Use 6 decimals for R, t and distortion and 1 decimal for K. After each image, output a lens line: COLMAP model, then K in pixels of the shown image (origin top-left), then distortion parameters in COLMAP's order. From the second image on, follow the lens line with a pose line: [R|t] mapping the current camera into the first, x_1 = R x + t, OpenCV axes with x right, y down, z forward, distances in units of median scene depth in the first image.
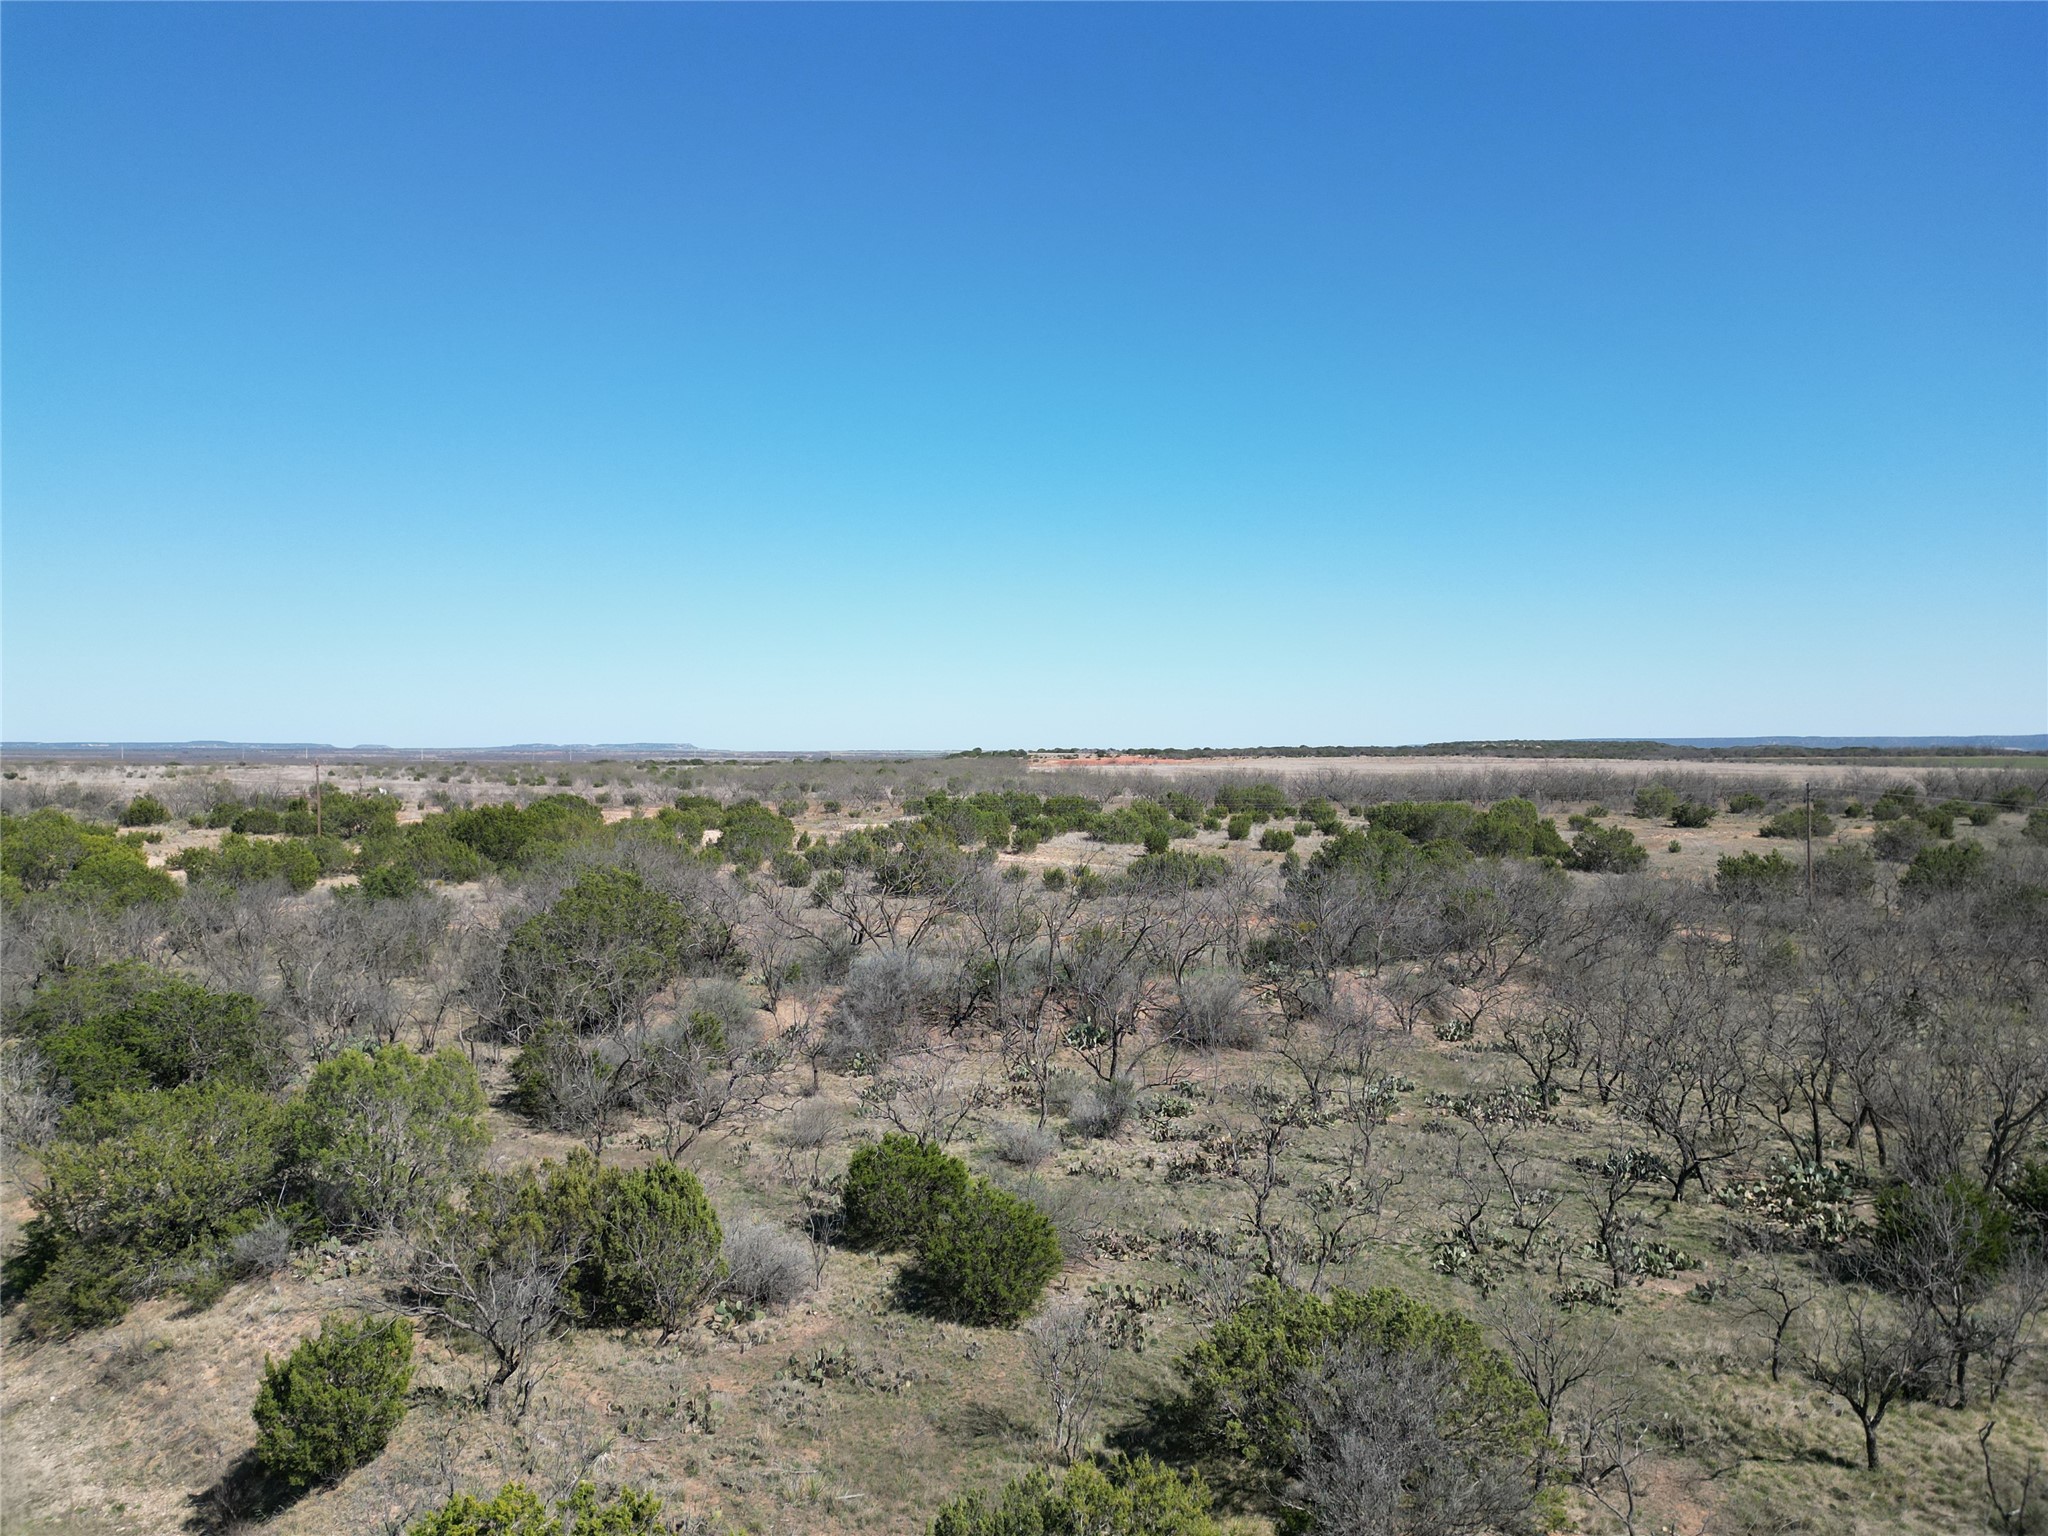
lens RADIAL K [[1460.5, 0, 1021.1], [0, 1460.5, 760.5], [0, 0, 1]] dist [0.052231, -0.027869]
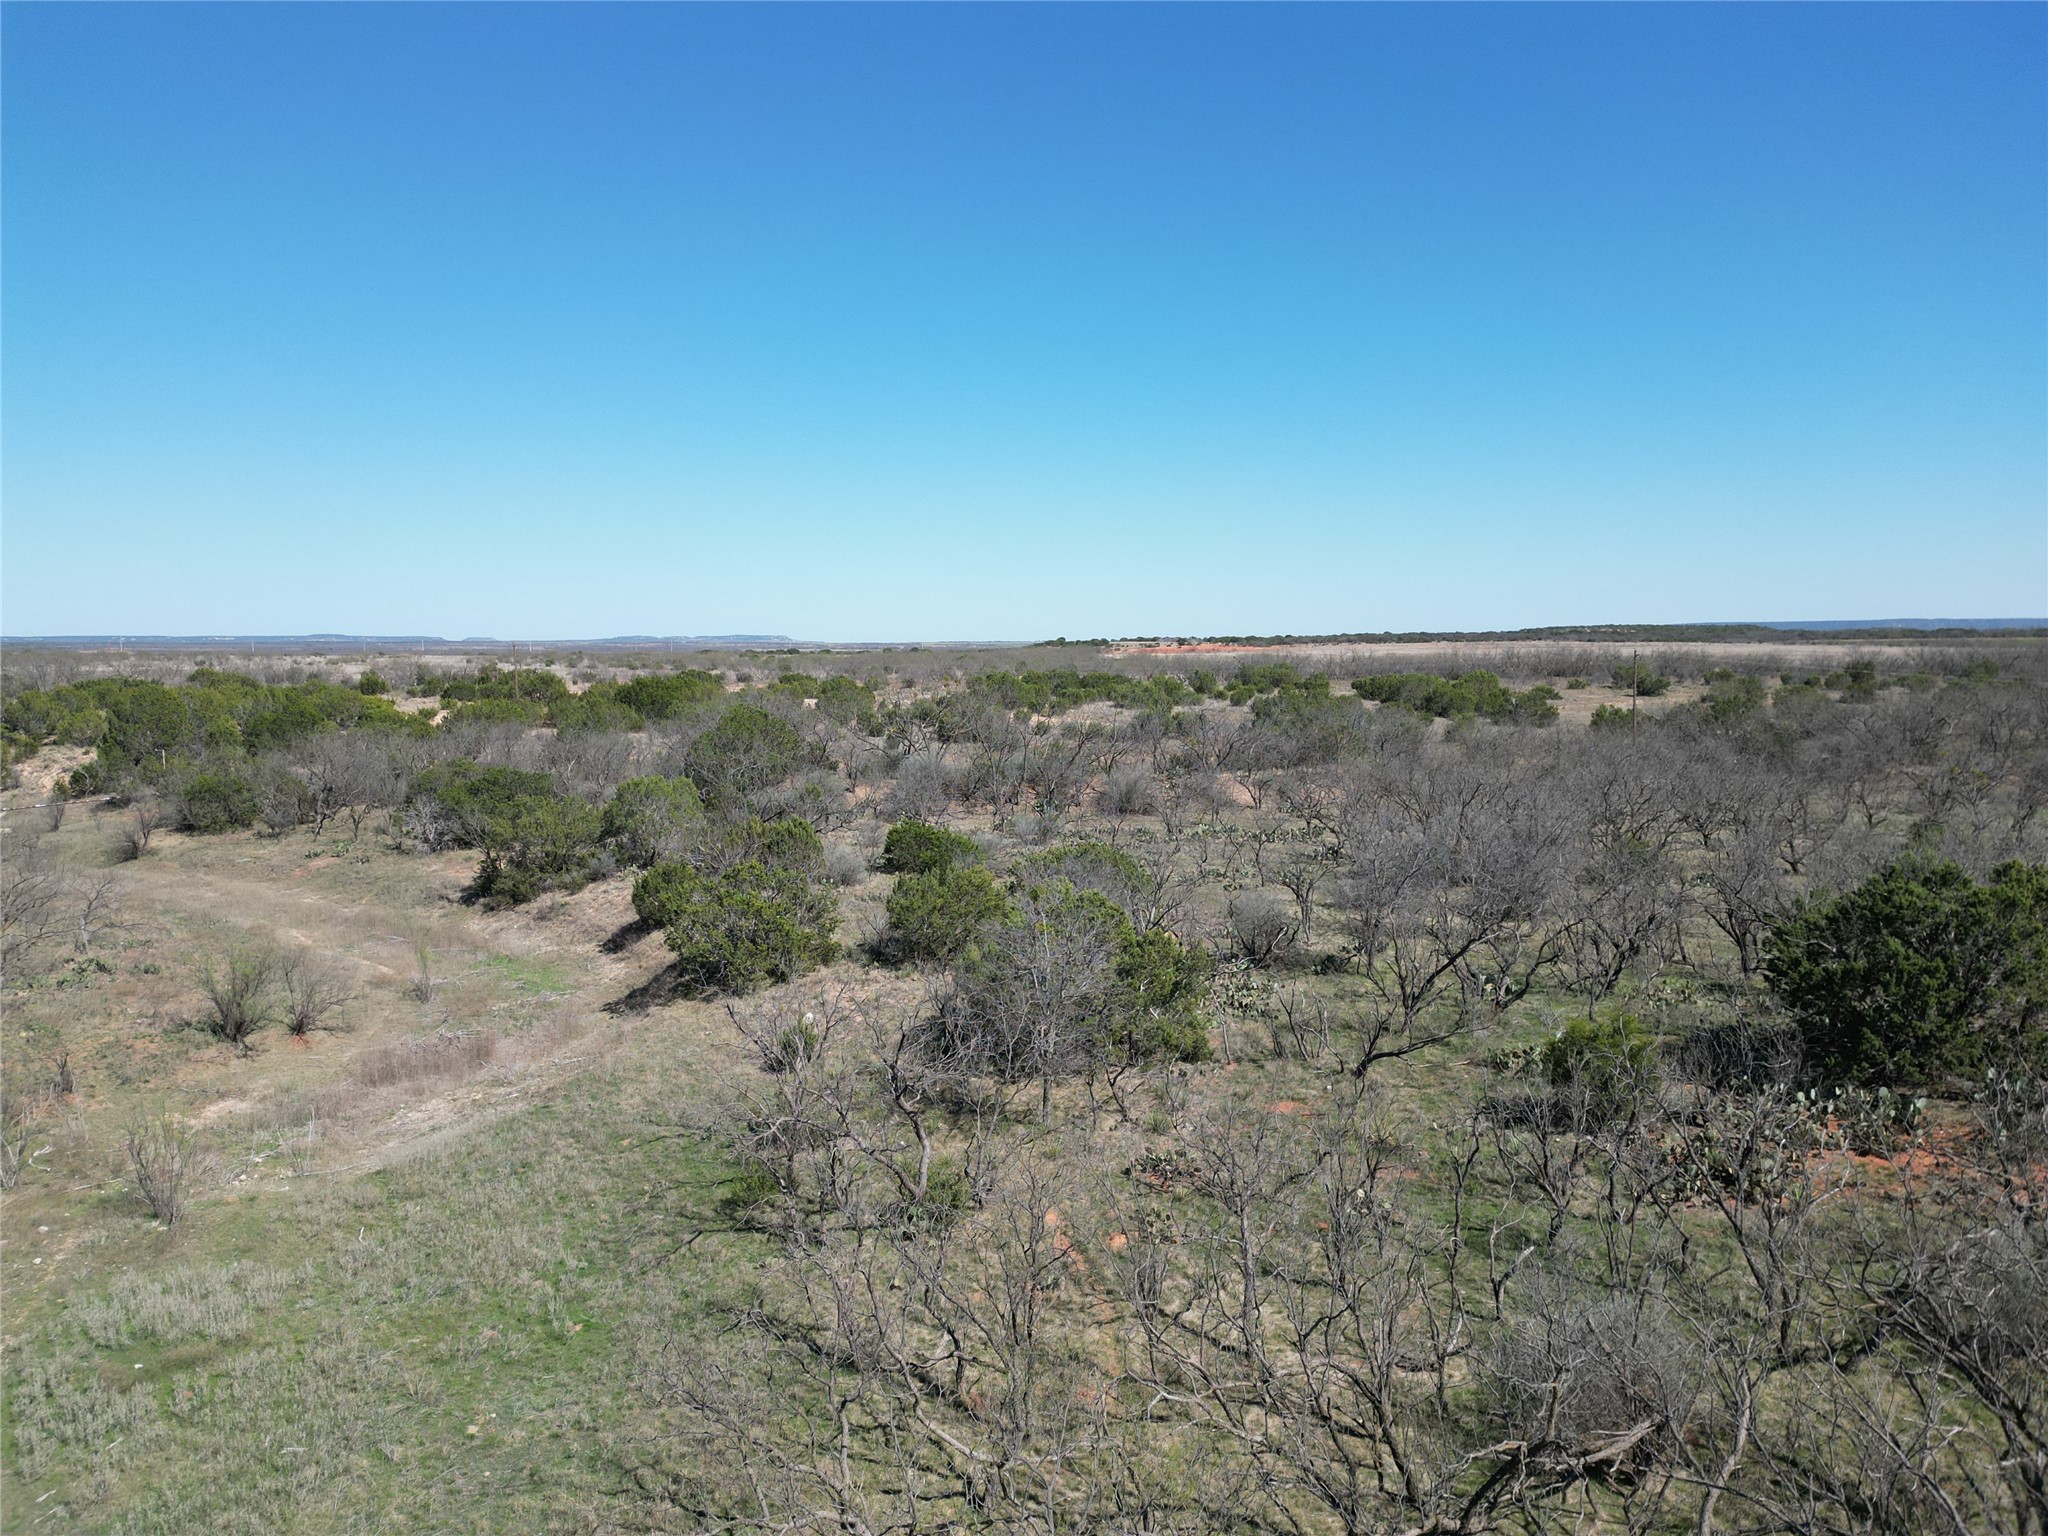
lens RADIAL K [[1460.5, 0, 1026.3], [0, 1460.5, 768.4], [0, 0, 1]] dist [0.052231, -0.027869]
pose [[0.998212, -0.000263, -0.059778, 0.044470], [0.005049, 0.996788, 0.079932, 0.007484], [0.059565, -0.080090, 0.995006, -0.220623]]
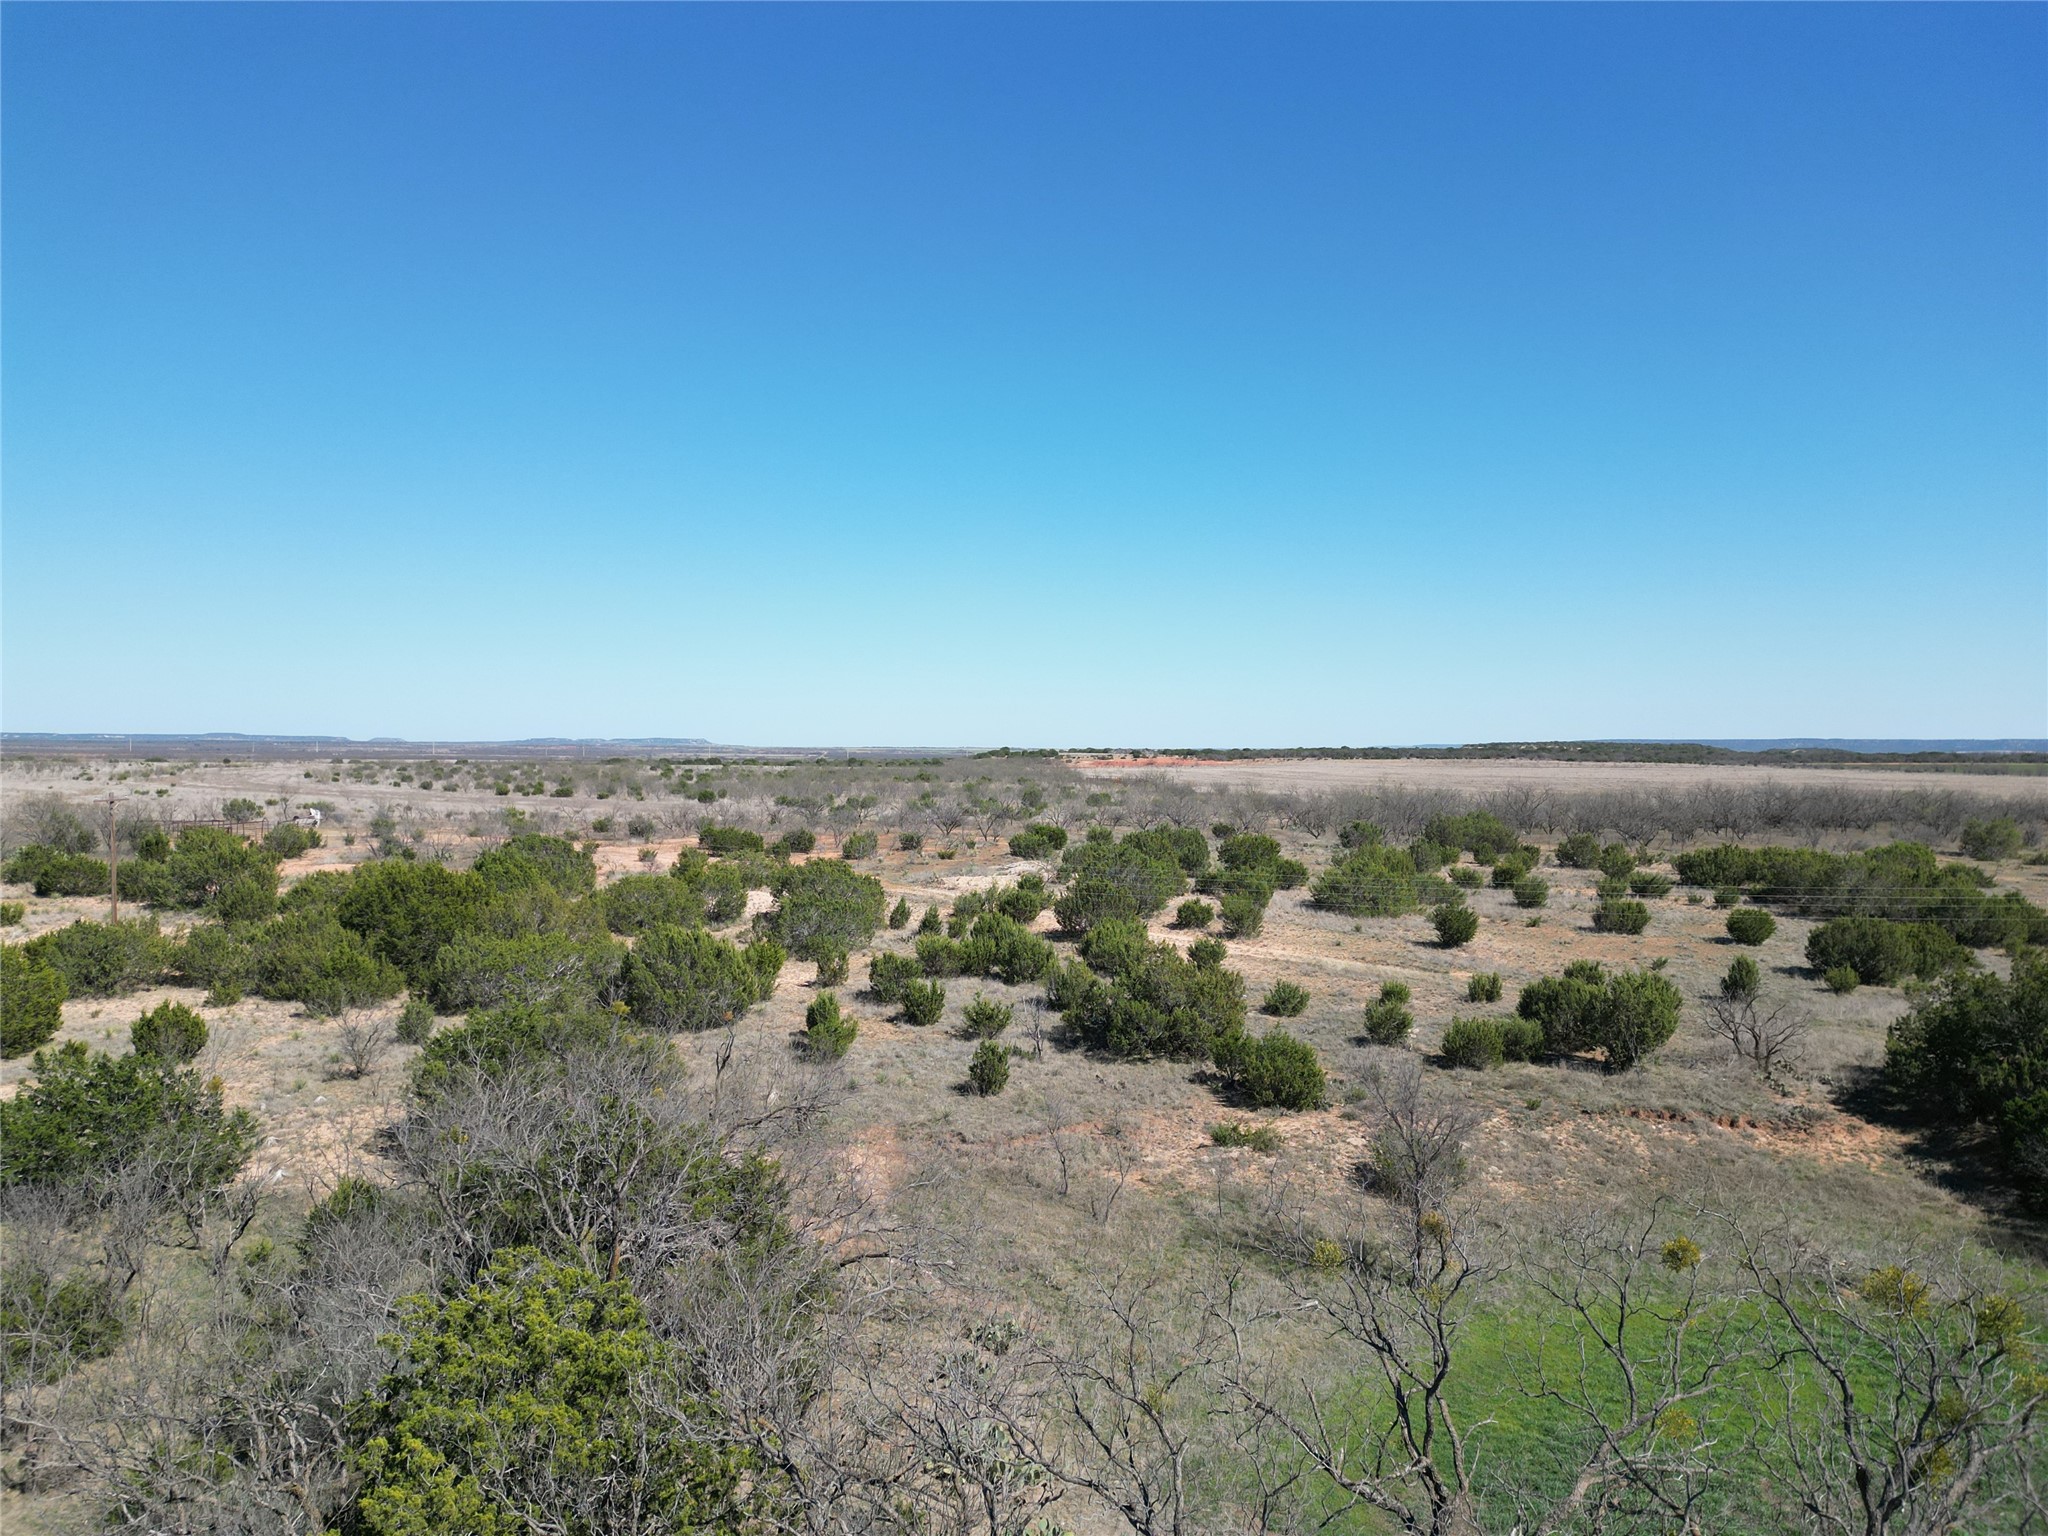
lens RADIAL K [[1460.5, 0, 1013.5], [0, 1460.5, 757.9], [0, 0, 1]] dist [0.052231, -0.027869]
pose [[0.999883, 0.006731, -0.013747, -0.078576], [-0.006726, 0.999977, 0.000409, -0.012749], [0.013749, -0.000317, 0.999905, 0.306021]]
